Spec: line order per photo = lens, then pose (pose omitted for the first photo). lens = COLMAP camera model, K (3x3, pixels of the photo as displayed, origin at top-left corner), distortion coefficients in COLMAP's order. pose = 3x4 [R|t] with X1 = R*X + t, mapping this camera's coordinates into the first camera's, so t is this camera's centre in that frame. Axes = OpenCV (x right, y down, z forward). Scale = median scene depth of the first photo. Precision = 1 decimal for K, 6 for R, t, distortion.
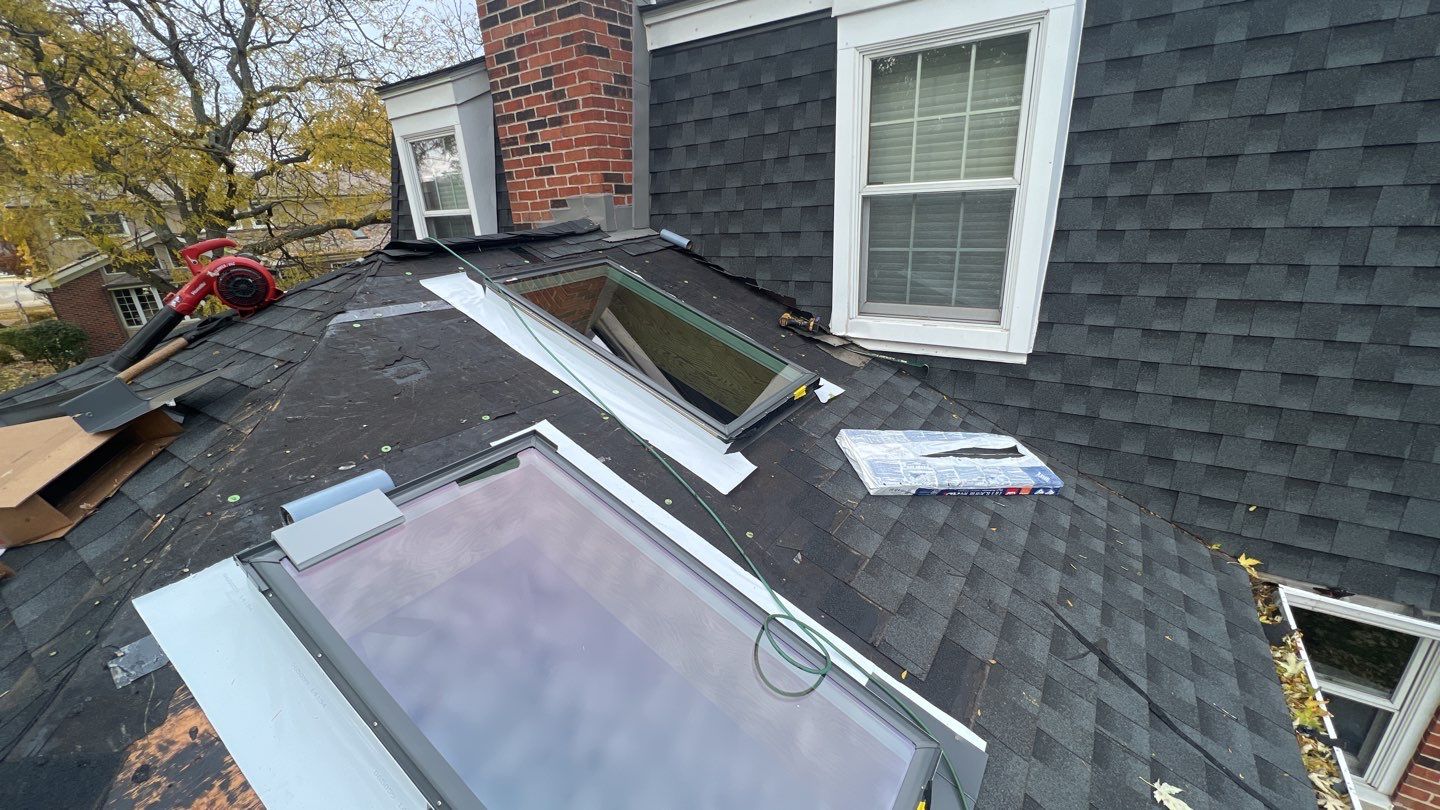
lens RADIAL K [[572.4, 0, 720.6], [0, 572.4, 408.3], [0, 0, 1]] dist [0.003460, -0.000973]
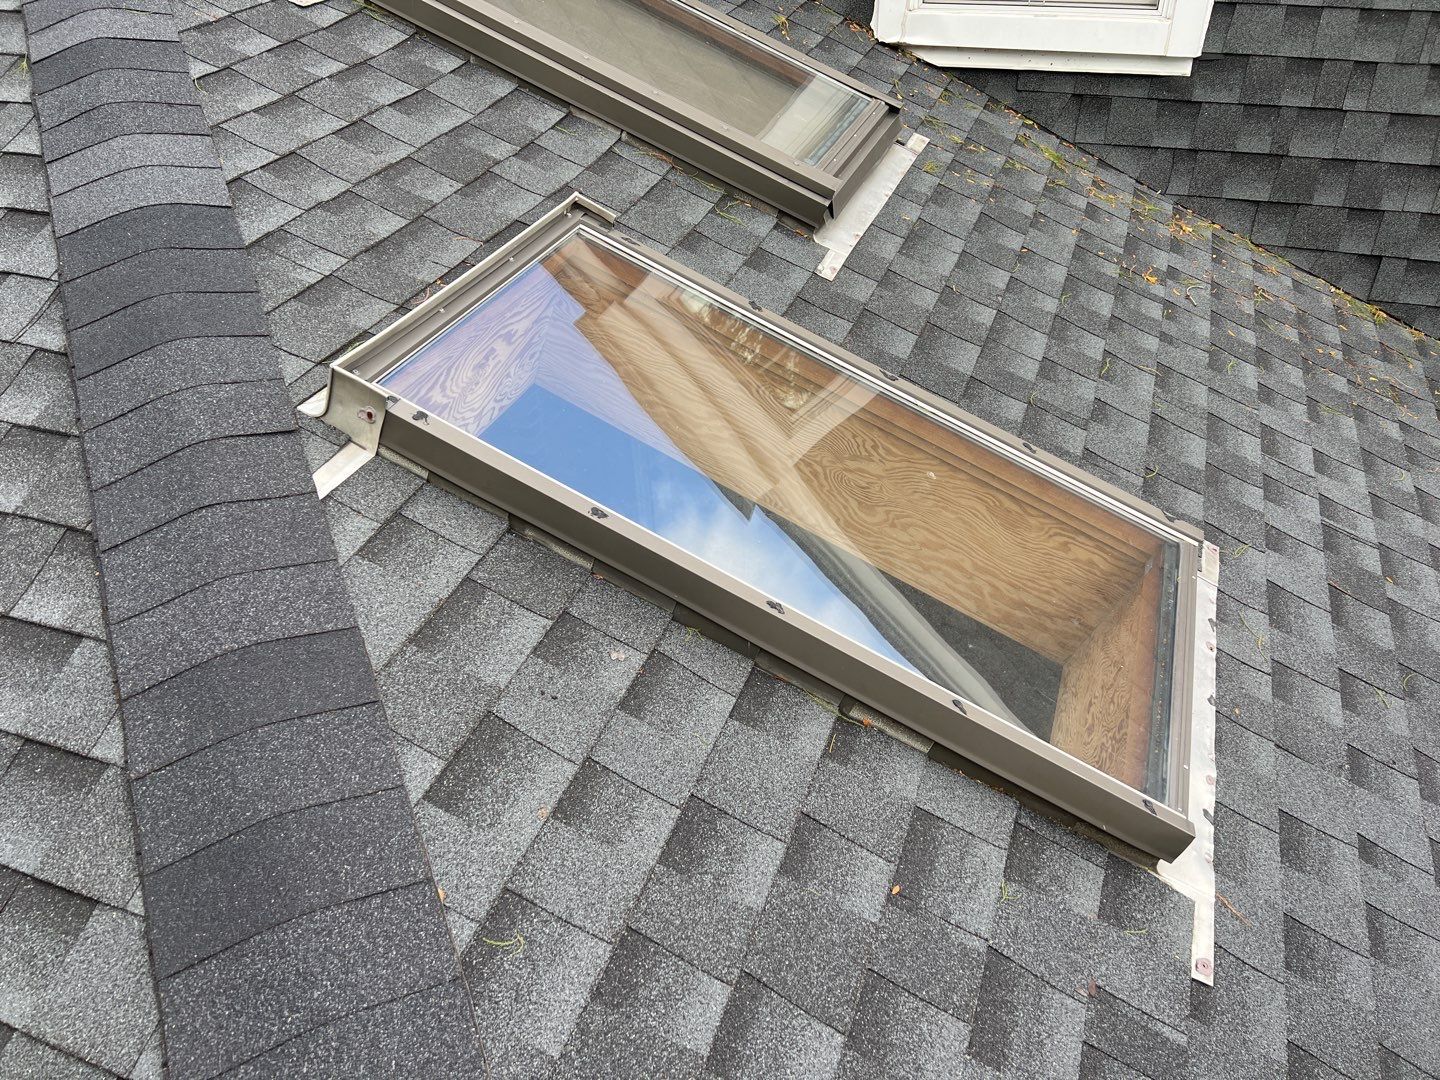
lens RADIAL K [[1079.0, 0, 718.8], [0, 1079.0, 550.9], [0, 0, 1]] dist [0.050851, -0.052612]
pose [[0.972806, -0.124798, 0.195124, -0.306942], [0.065998, 0.956861, 0.282952, 0.055129], [-0.222019, -0.262380, 0.939076, -0.183824]]
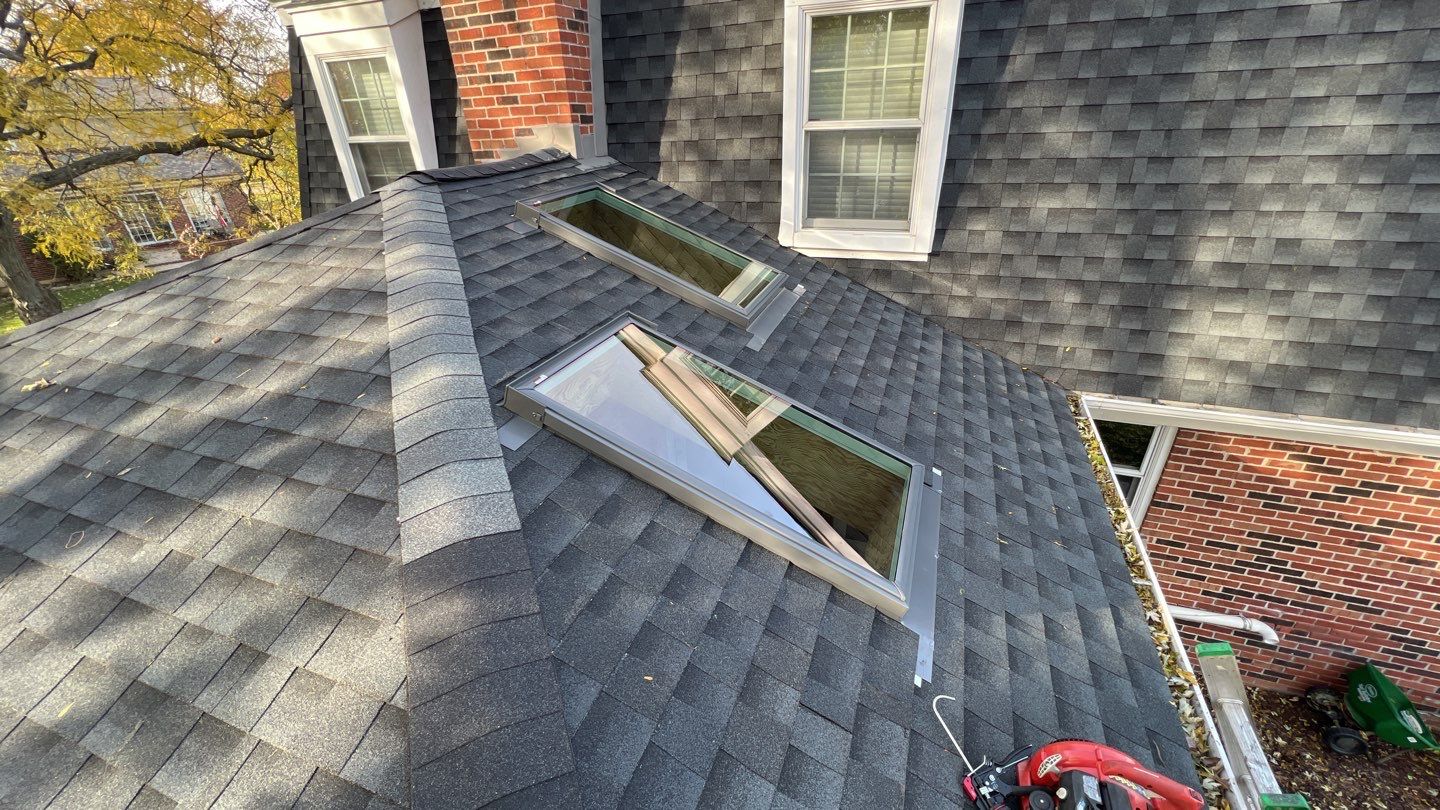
lens RADIAL K [[572.4, 0, 720.8], [0, 572.4, 408.6], [0, 0, 1]] dist [0.003460, -0.000973]
pose [[0.973376, -0.090400, 0.210634, -0.286620], [0.065848, 0.990490, 0.120801, 0.079477], [-0.219552, -0.103715, 0.970072, -0.274704]]
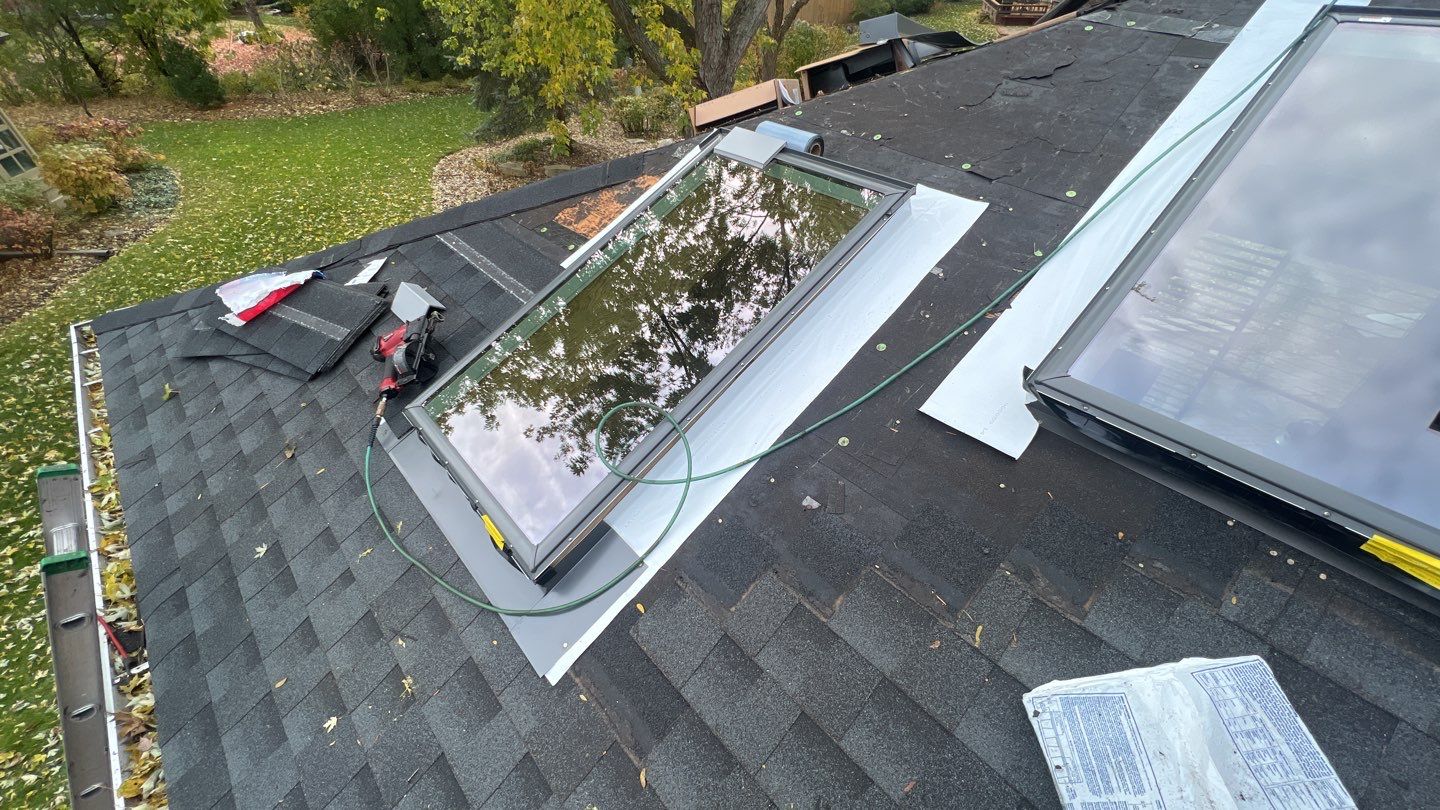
lens RADIAL K [[572.4, 0, 716.7], [0, 572.4, 411.1], [0, 0, 1]] dist [0.003460, -0.000973]
pose [[-0.234645, 0.676455, -0.698105, 0.393282], [-0.316192, 0.625990, 0.712853, -0.184793], [0.919220, 0.388002, 0.067004, 0.550356]]
